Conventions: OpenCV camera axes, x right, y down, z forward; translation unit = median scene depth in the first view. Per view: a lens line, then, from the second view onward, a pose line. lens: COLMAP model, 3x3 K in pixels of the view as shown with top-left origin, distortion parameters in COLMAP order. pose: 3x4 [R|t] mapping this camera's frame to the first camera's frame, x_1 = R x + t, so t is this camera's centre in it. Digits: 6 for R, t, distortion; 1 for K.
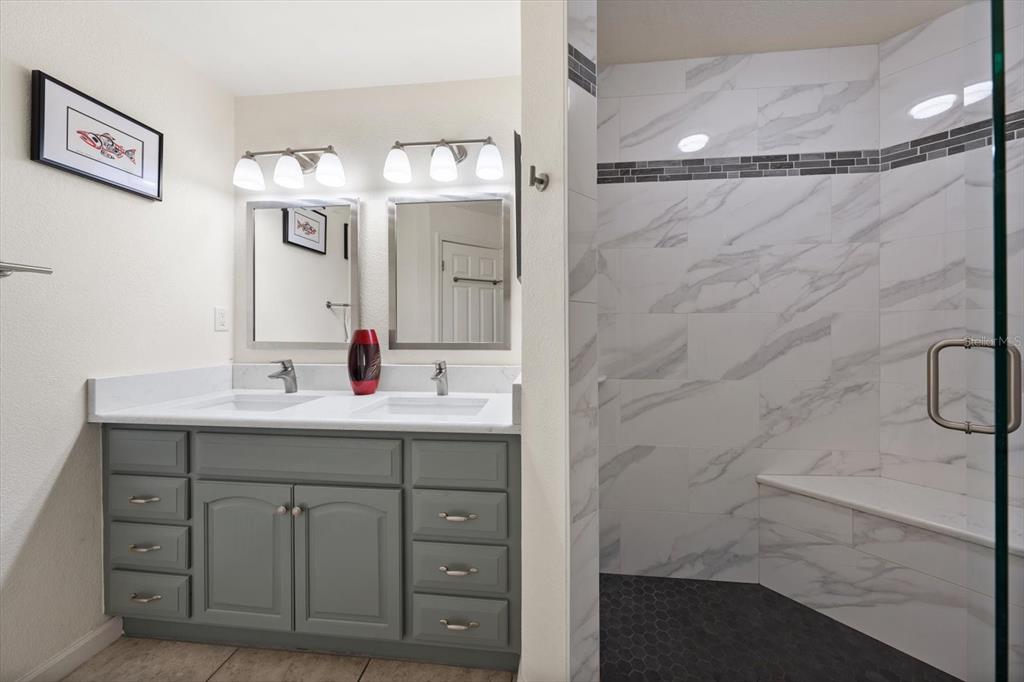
lens RADIAL K [[355.3, 0, 507.9], [0, 355.3, 333.8], [0, 0, 1]] dist [-0.001382, 0.000219]
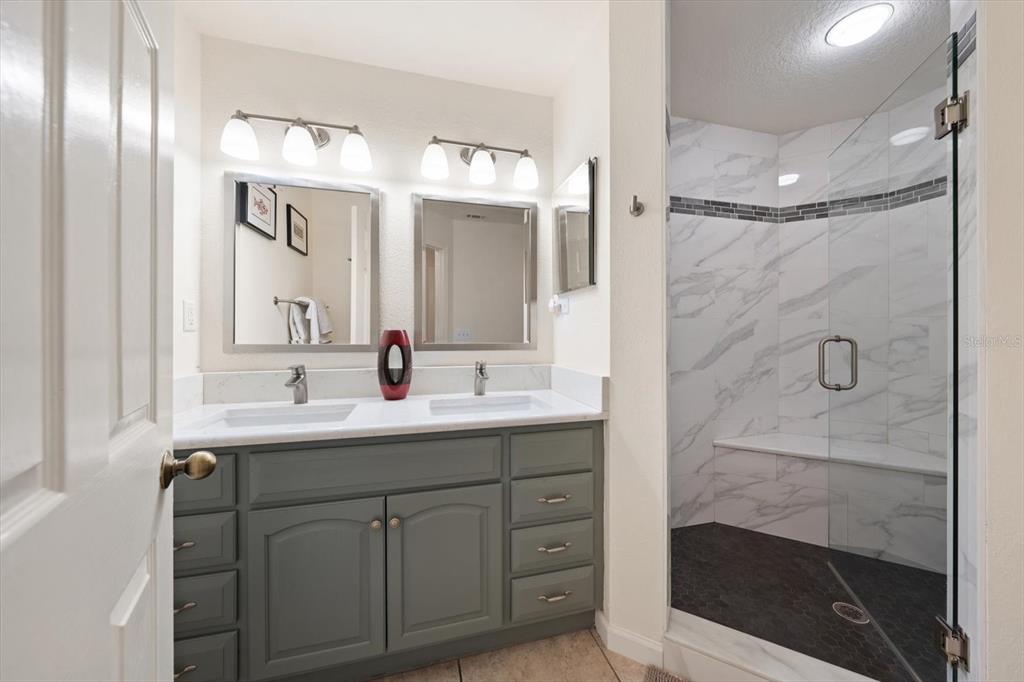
lens RADIAL K [[377.4, 0, 498.8], [0, 377.4, 336.8], [0, 0, 1]] dist [-0.000041, -0.000040]
pose [[0.931474, -0.002616, 0.363800, -0.565188], [0.001763, 0.999995, 0.002678, 0.003683], [-0.363805, -0.001854, 0.931473, -0.025542]]
